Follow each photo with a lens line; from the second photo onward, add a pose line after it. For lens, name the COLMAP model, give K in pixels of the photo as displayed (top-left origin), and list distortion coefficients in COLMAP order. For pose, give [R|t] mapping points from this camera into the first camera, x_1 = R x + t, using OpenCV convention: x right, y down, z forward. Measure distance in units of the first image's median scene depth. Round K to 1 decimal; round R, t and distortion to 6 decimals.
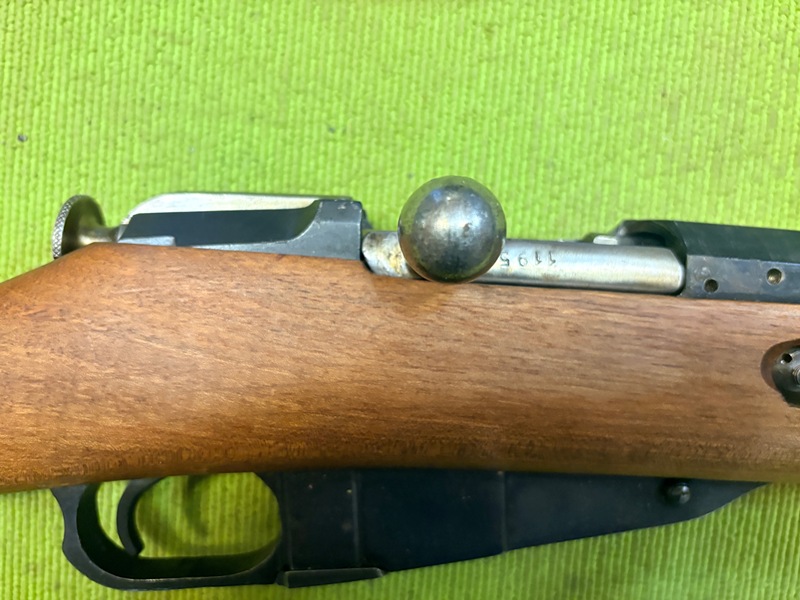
lens RADIAL K [[663.0, 0, 400.0], [0, 663.0, 300.0], [0, 0, 1]] dist [-0.000279, -0.000769]
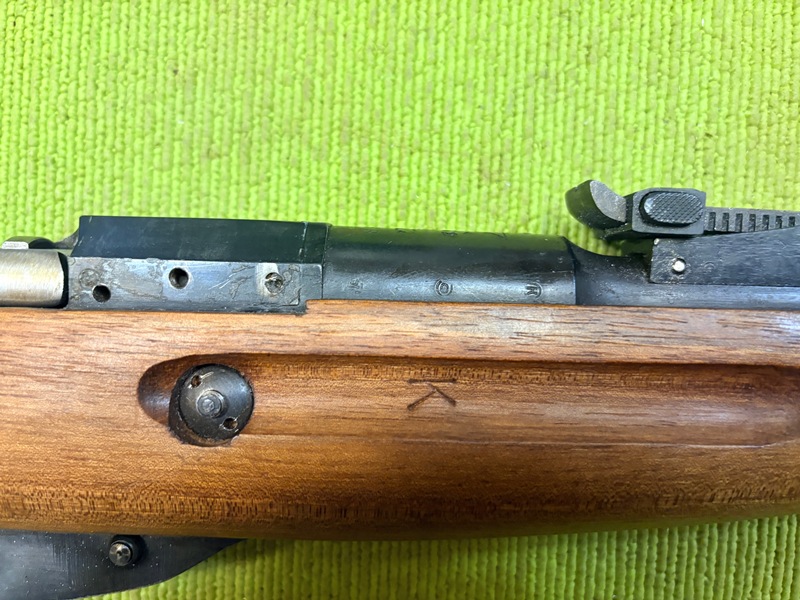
lens RADIAL K [[663.0, 0, 400.0], [0, 663.0, 300.0], [0, 0, 1]] dist [-0.000279, -0.000769]
pose [[0.994586, -0.043887, -0.094198, 0.748194], [0.040325, 0.998410, -0.039397, 0.026895], [0.095777, 0.035385, 0.994774, 0.194669]]
